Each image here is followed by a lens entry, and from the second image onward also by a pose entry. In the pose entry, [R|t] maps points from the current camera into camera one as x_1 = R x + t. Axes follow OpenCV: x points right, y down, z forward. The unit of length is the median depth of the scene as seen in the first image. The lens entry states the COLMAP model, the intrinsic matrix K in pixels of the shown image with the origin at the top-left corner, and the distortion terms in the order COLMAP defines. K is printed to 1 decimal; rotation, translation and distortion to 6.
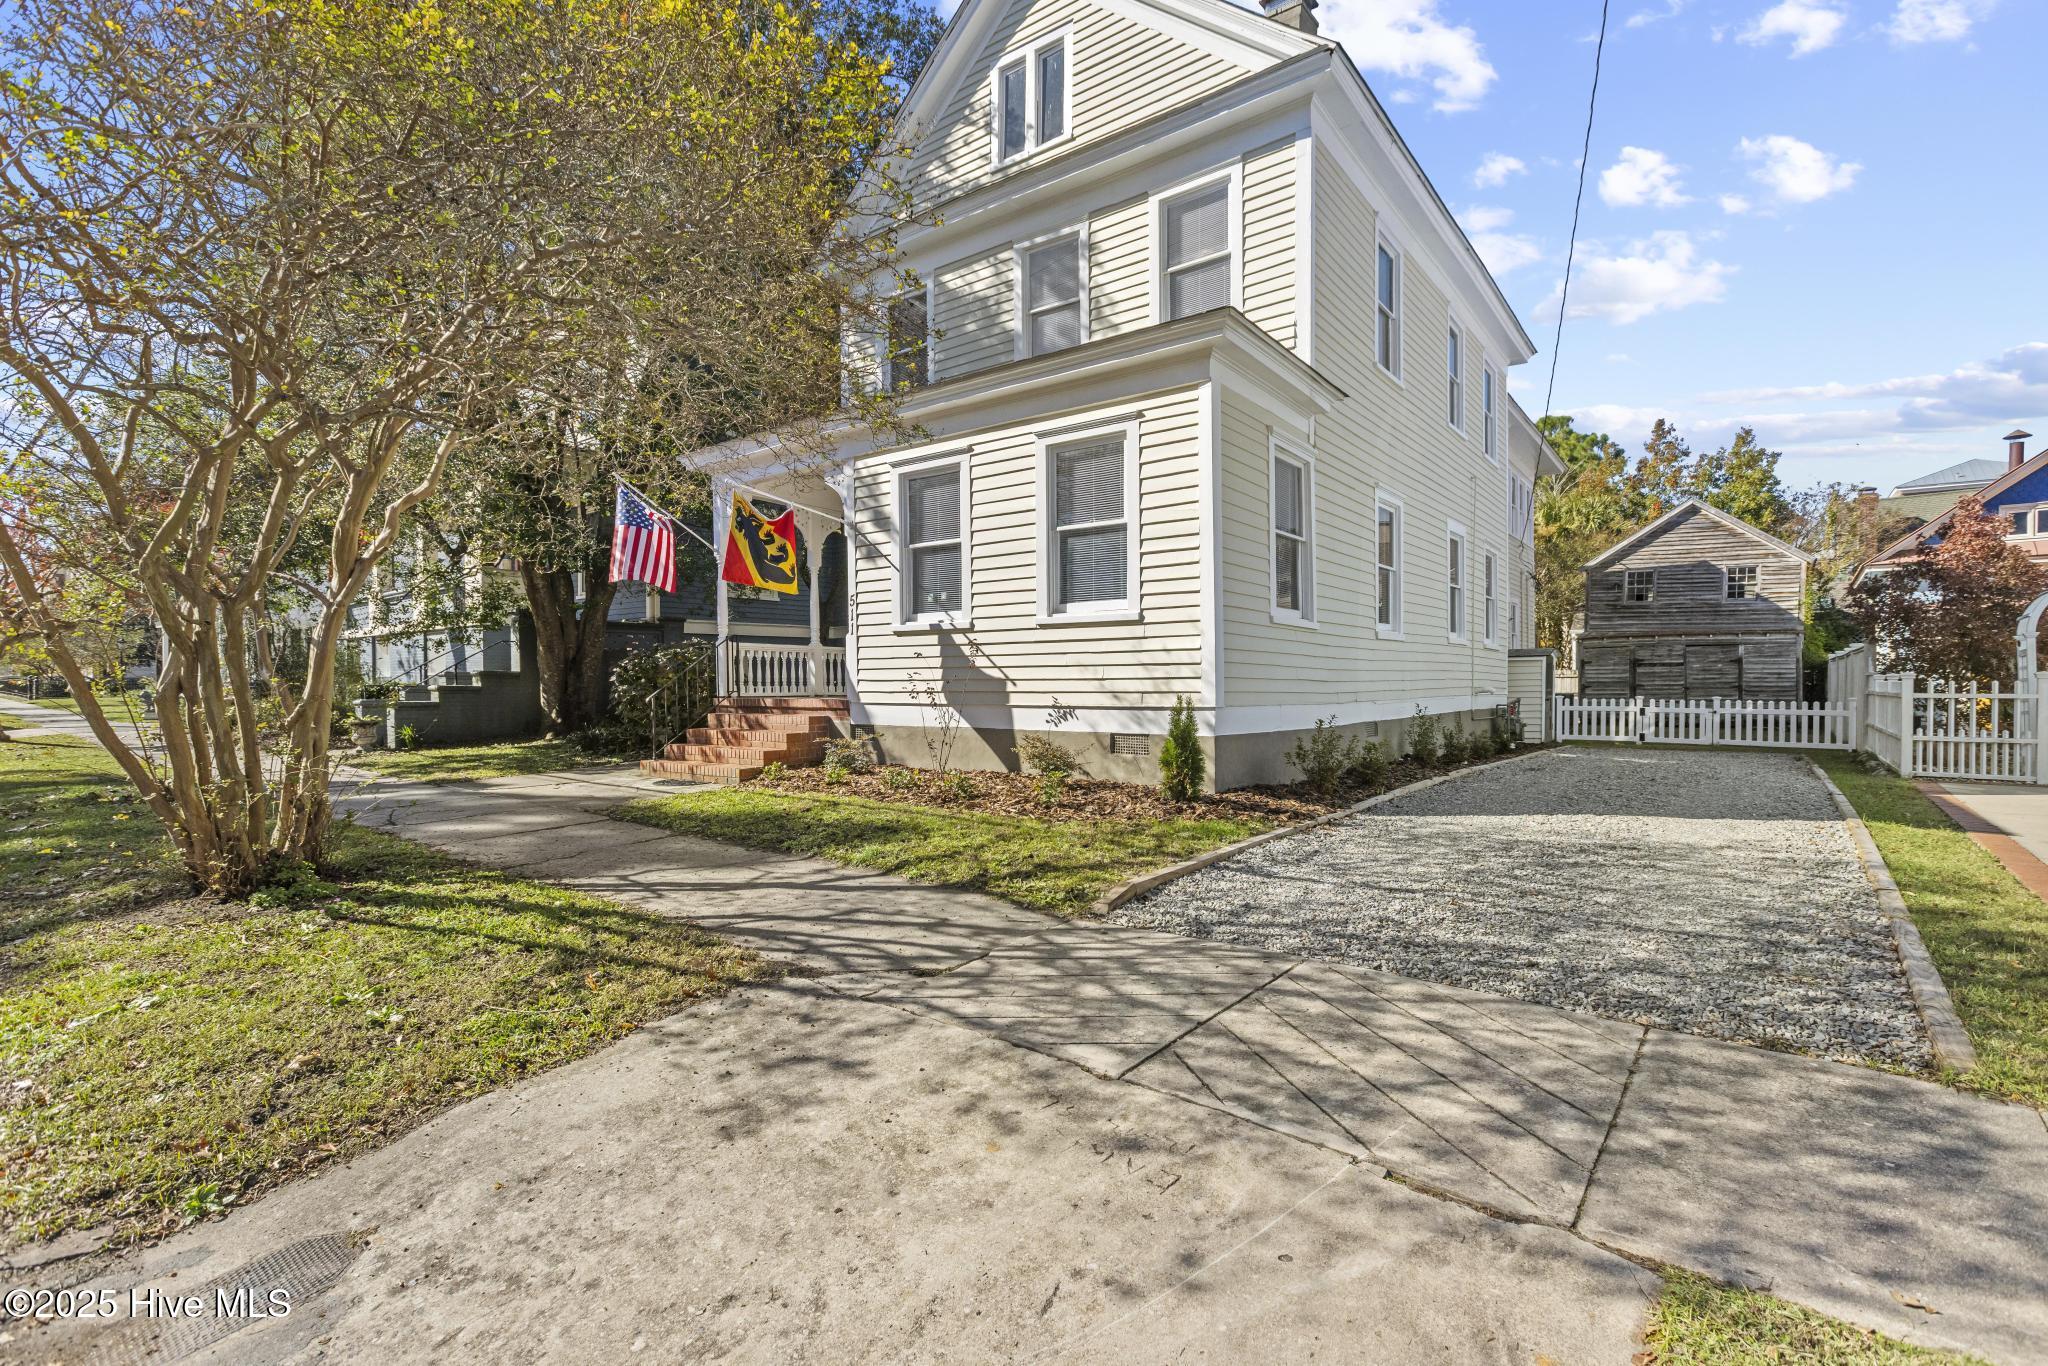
lens RADIAL K [[933.2, 0, 1022.3], [0, 933.2, 686.0], [0, 0, 1]] dist [0.003325, 0.000041]
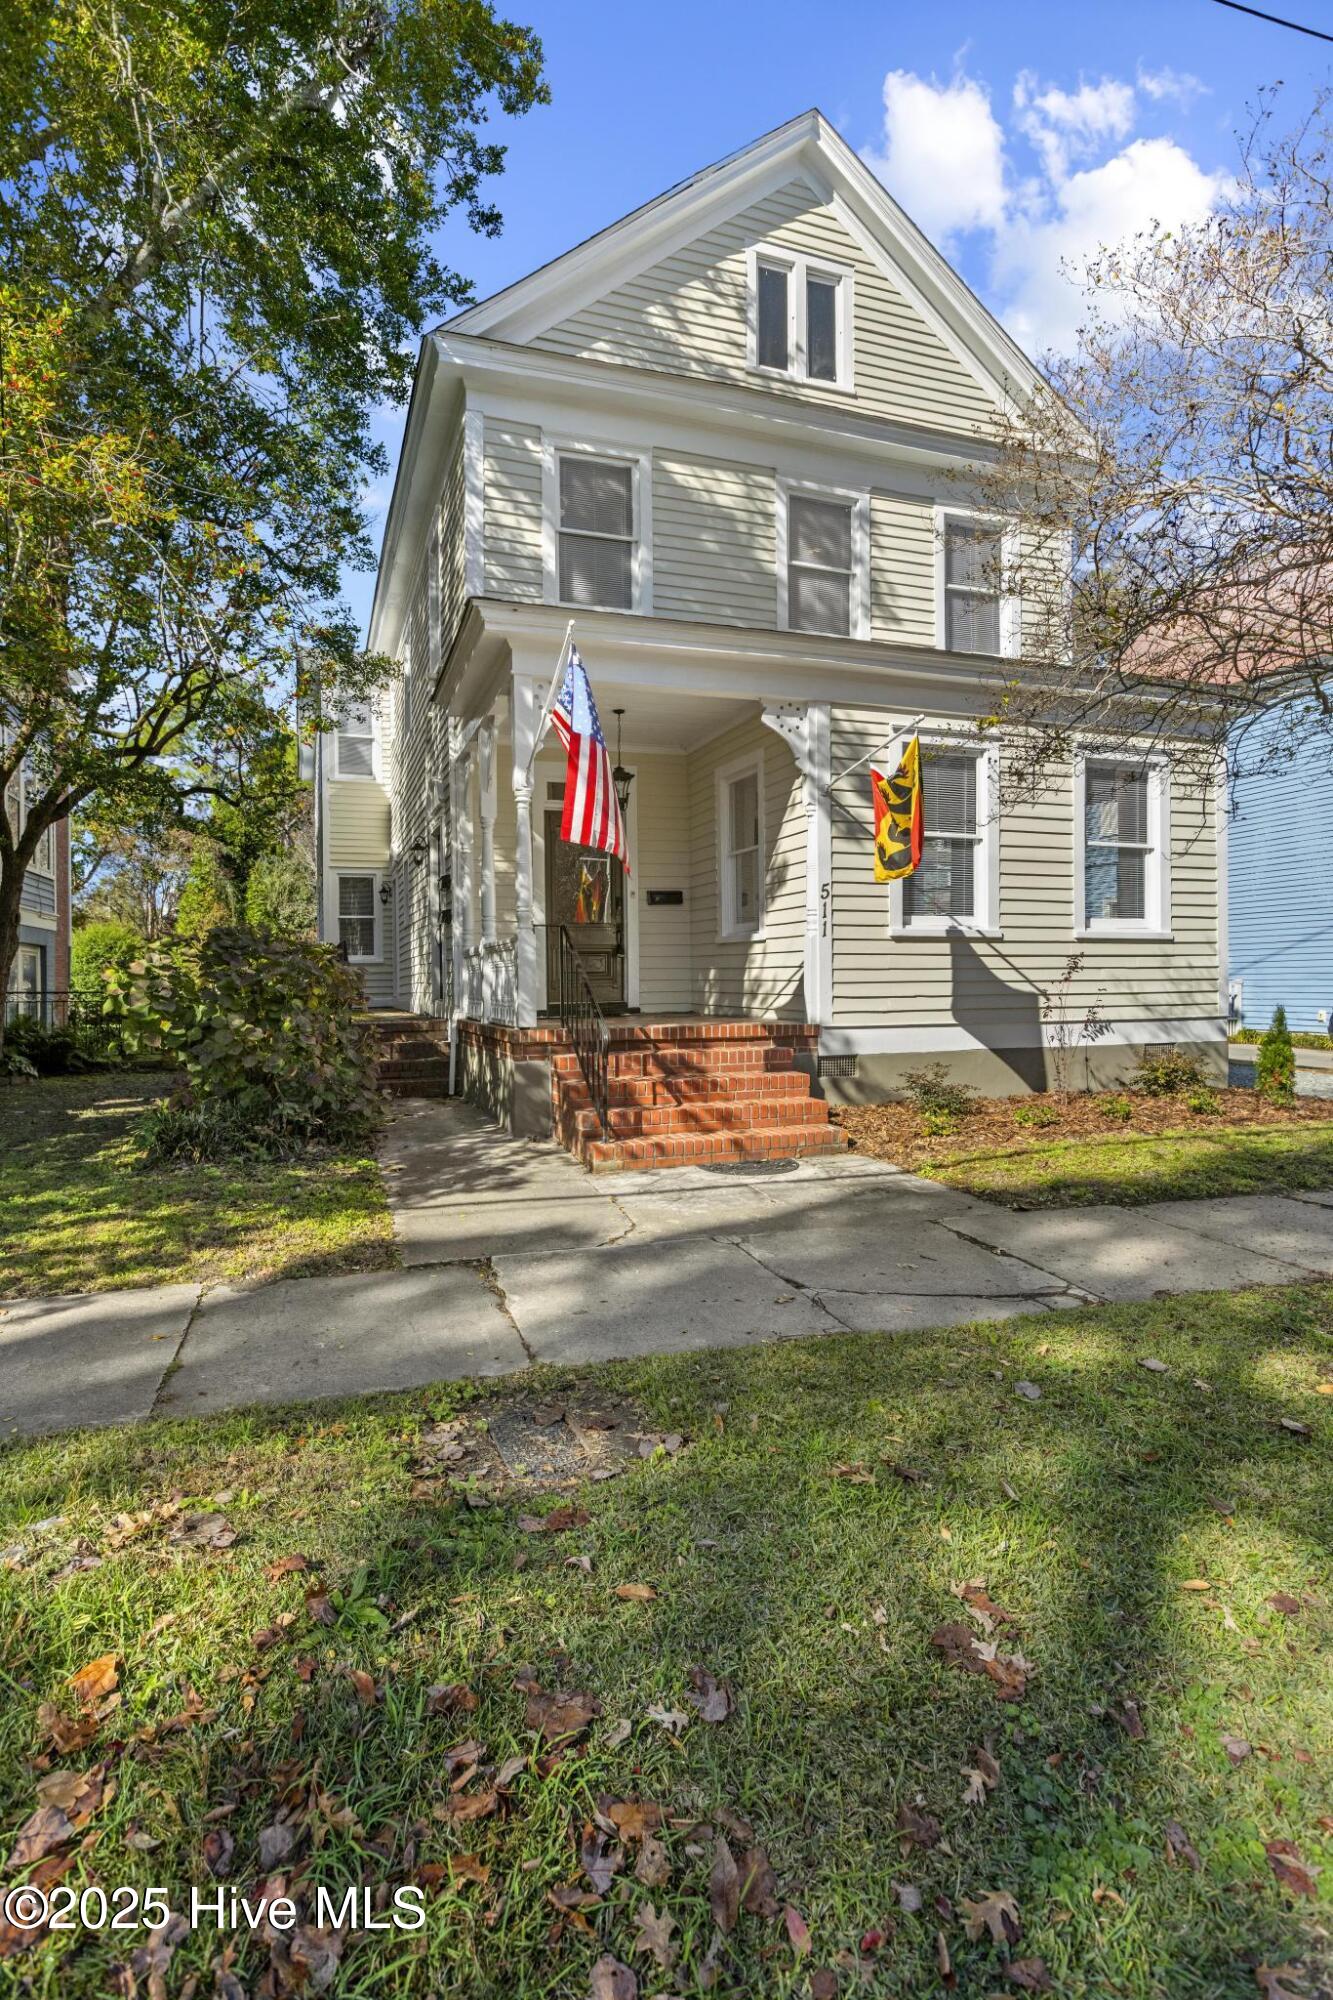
lens RADIAL K [[1045.0, 0, 670.9], [0, 1045.0, 993.0], [0, 0, 1]] dist [-0.015460, 0.000181]
pose [[0.536234, -0.010765, 0.844001, -1.005542], [0.008847, 0.999935, 0.007132, -0.017408], [-0.844023, 0.003642, 0.536295, 0.685471]]
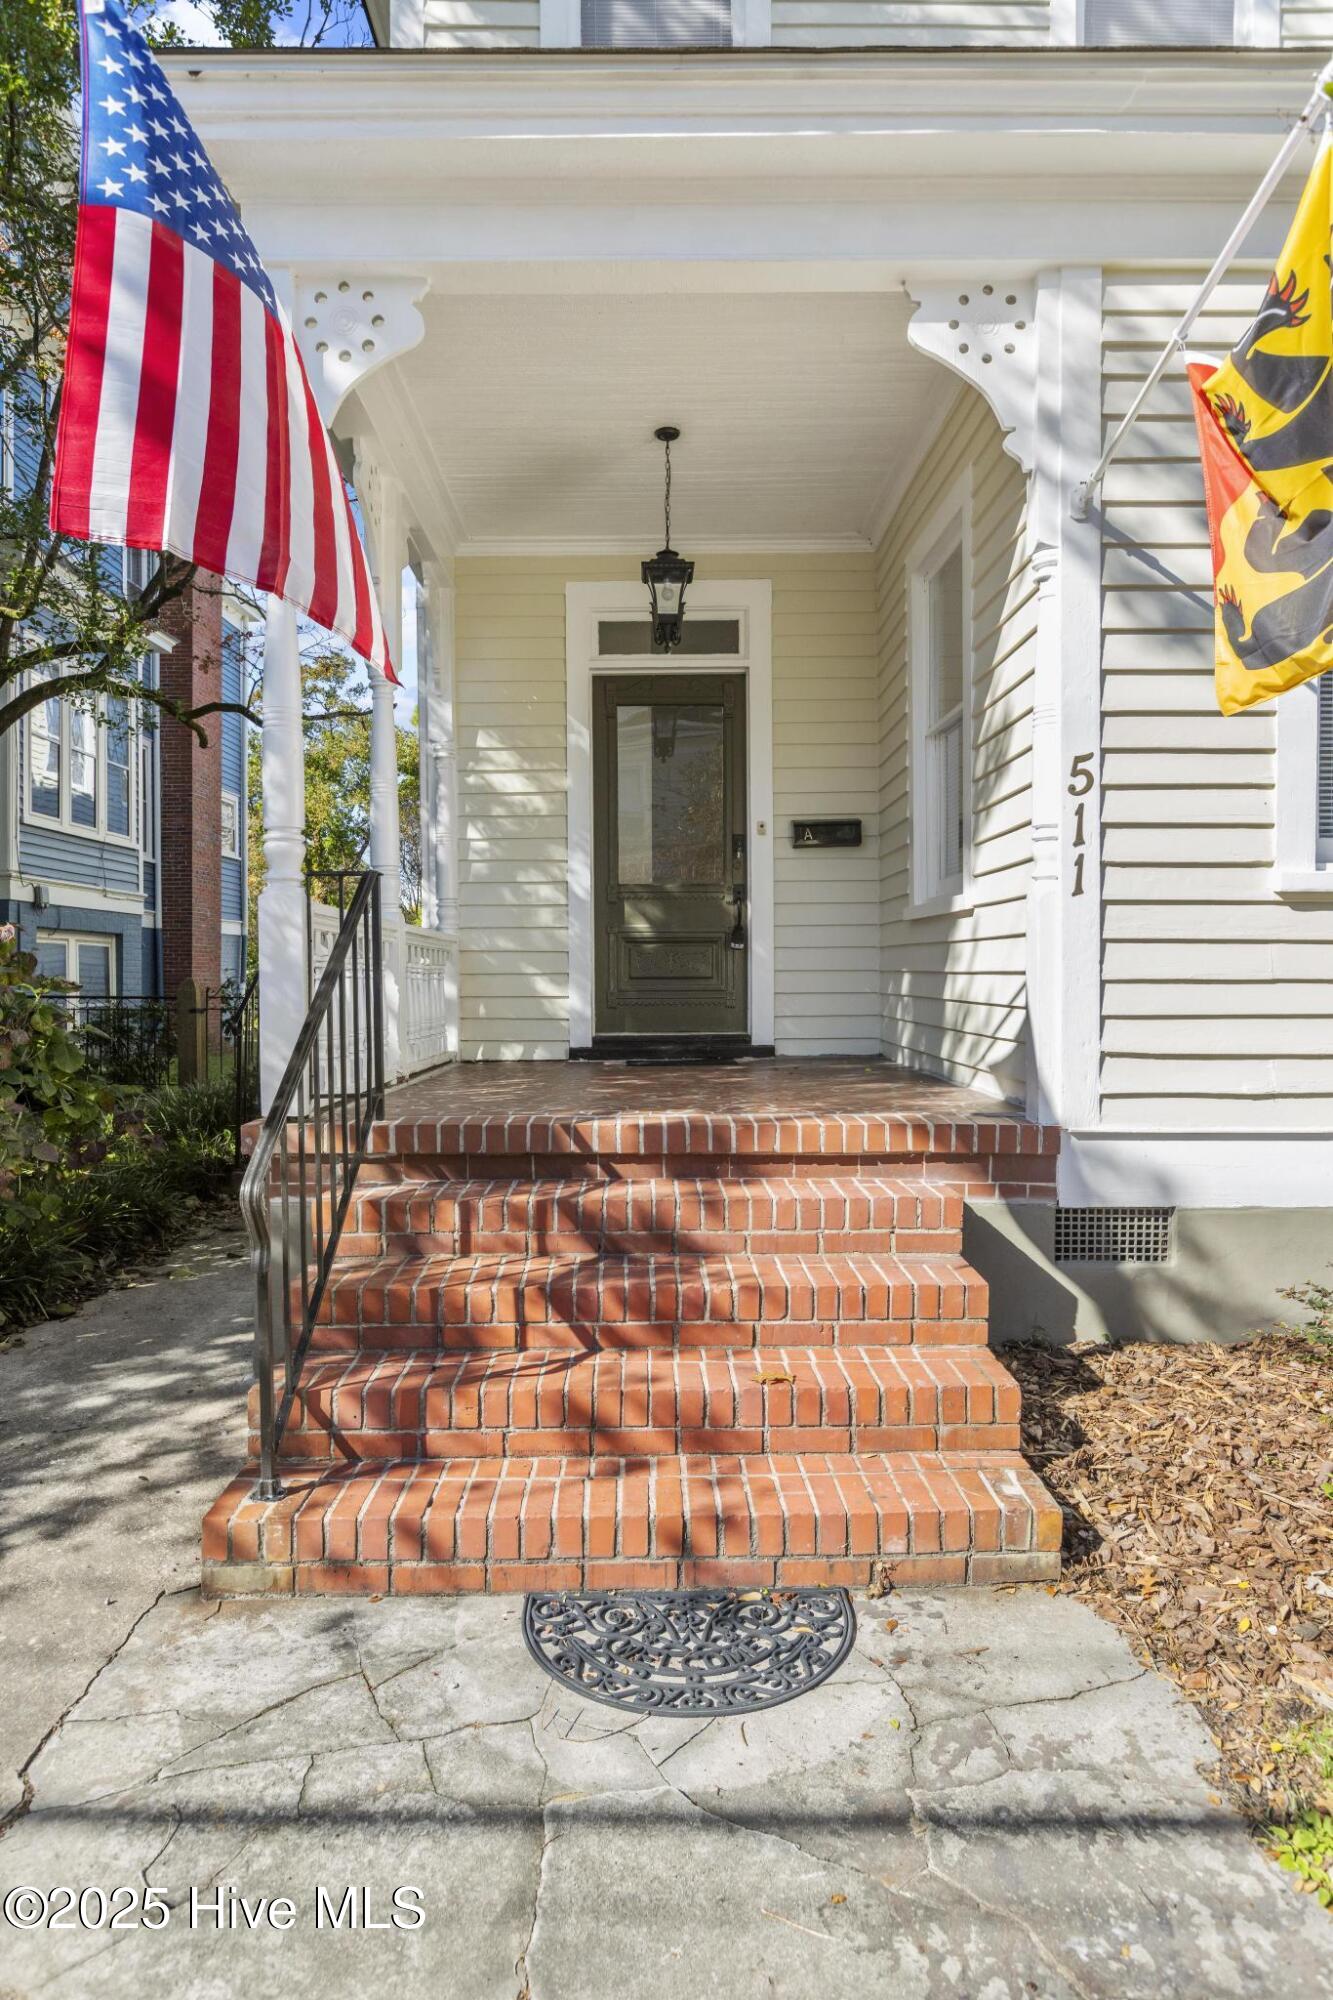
lens RADIAL K [[1252.1, 0, 666.6], [0, 1252.1, 996.7], [0, 0, 1]] dist [0.002516, 0.000876]
pose [[0.778961, -0.008018, 0.627021, -0.546293], [0.001254, 0.999936, 0.011229, -0.029735], [-0.627071, -0.007961, 0.778921, 0.818915]]
